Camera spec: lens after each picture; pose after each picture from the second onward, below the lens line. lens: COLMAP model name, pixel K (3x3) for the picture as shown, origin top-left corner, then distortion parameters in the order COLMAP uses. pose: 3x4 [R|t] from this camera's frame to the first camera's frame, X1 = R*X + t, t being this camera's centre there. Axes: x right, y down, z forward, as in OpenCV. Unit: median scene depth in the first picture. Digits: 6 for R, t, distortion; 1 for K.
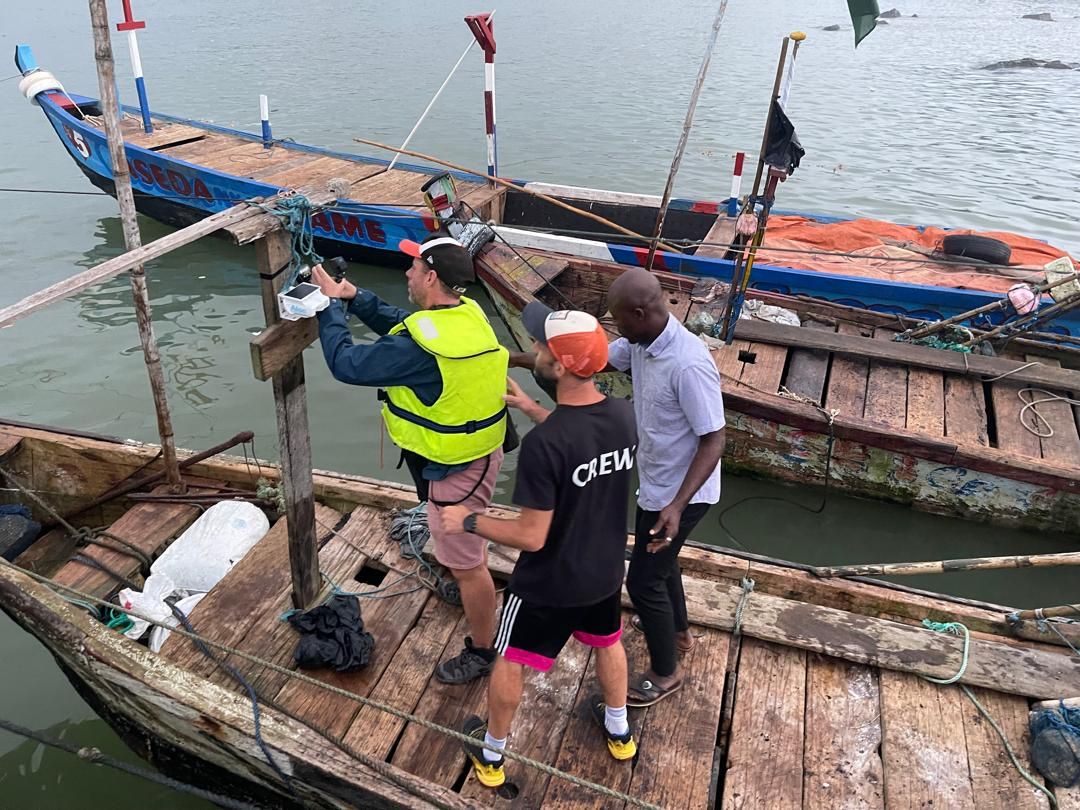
lens RADIAL K [[764.3, 0, 540.0], [0, 764.3, 405.0], [0, 0, 1]] dist [0.057809, 0.001092]
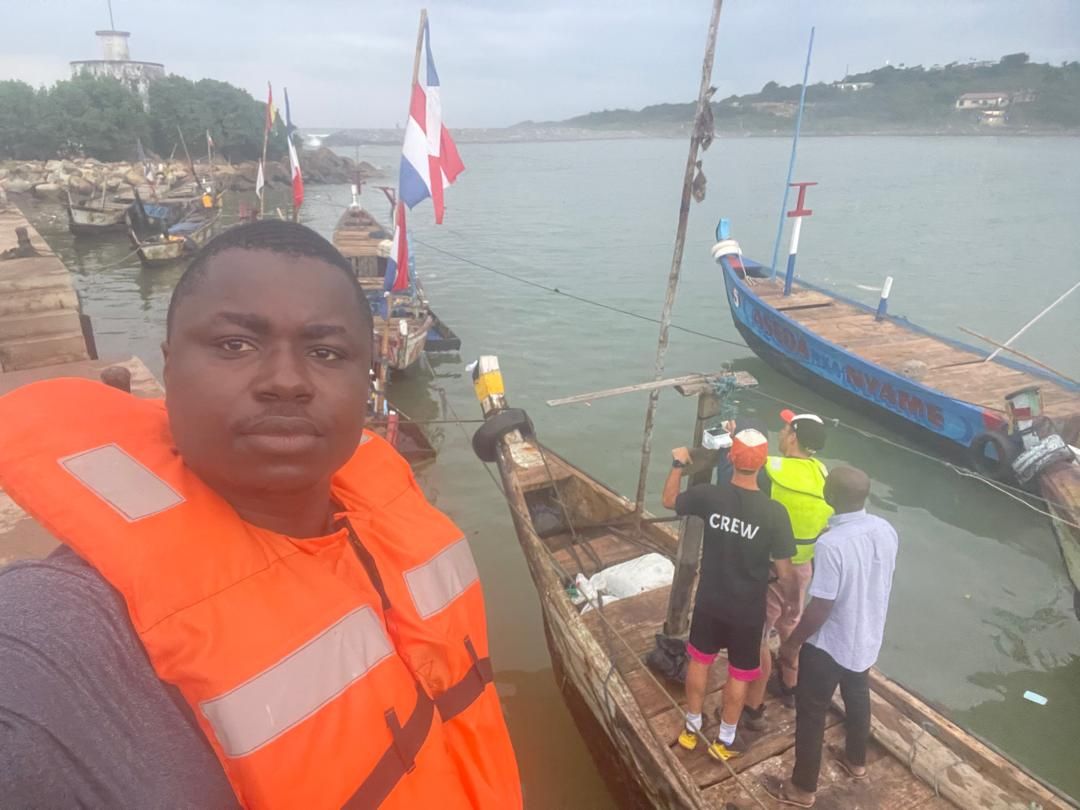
lens RADIAL K [[764.3, 0, 540.0], [0, 764.3, 405.0], [0, 0, 1]] dist [0.057809, 0.001092]
pose [[0.713297, 0.226131, -0.663379, 0.392788], [-0.352915, 0.933651, -0.061210, 0.033228], [0.605524, 0.277777, 0.745776, -0.353220]]
